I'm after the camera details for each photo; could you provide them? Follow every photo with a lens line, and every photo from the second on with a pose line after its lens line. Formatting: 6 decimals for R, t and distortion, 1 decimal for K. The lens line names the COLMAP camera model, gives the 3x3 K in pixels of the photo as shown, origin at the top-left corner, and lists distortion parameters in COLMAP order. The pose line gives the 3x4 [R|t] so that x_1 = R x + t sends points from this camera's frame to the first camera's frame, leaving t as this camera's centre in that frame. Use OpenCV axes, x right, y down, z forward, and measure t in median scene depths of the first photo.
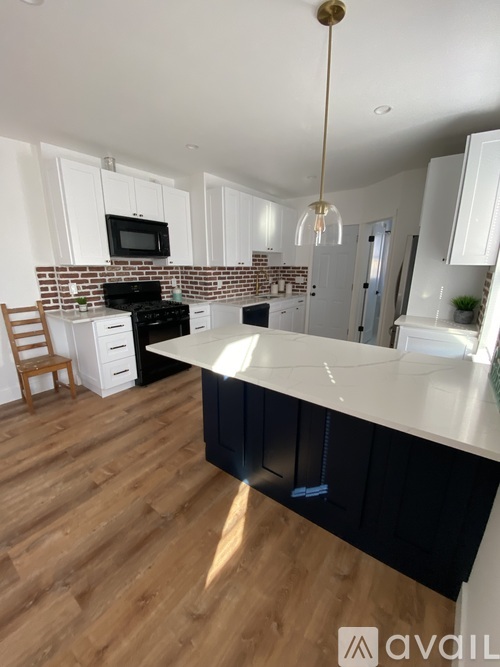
lens RADIAL K [[270.9, 0, 253.7], [0, 270.9, 332.6], [0, 0, 1]] dist [-0.003836, -0.000534]
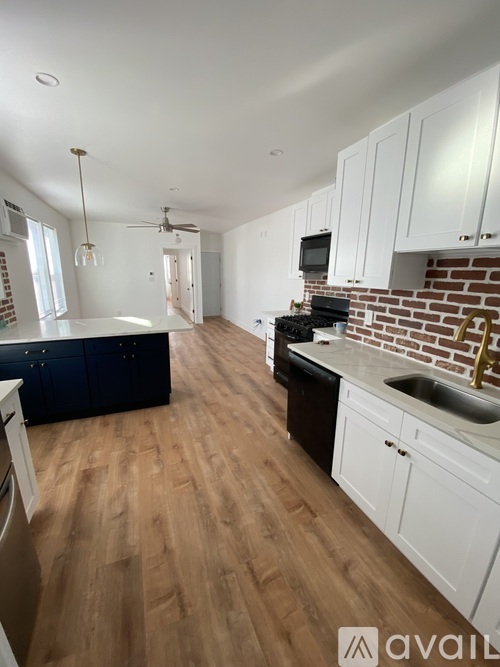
lens RADIAL K [[270.9, 0, 253.0], [0, 270.9, 333.8], [0, 0, 1]] dist [-0.003836, -0.000534]
pose [[-0.520232, 0.162177, -0.838485, 0.479972], [-0.248519, 0.910567, 0.330311, -0.279510], [0.817066, 0.380218, -0.433402, 1.082958]]
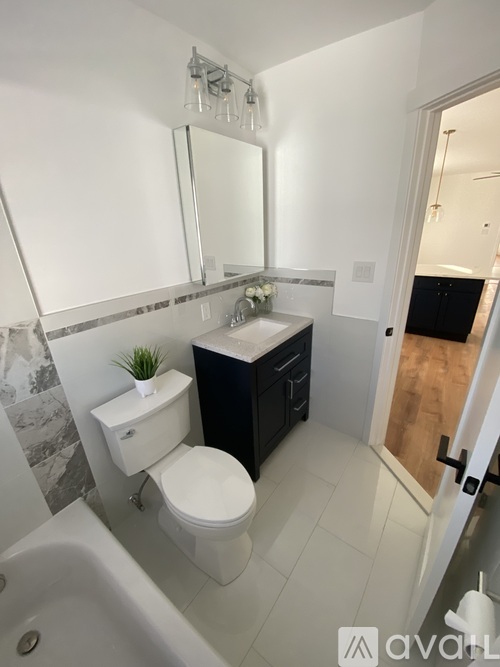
lens RADIAL K [[270.9, 0, 252.5], [0, 270.9, 333.3], [0, 0, 1]] dist [-0.003836, -0.000534]
pose [[-0.999849, 0.012216, 0.012380, 0.703157], [0.017174, 0.805866, 0.591849, -0.359355], [-0.002746, 0.591972, -0.805954, 1.357839]]
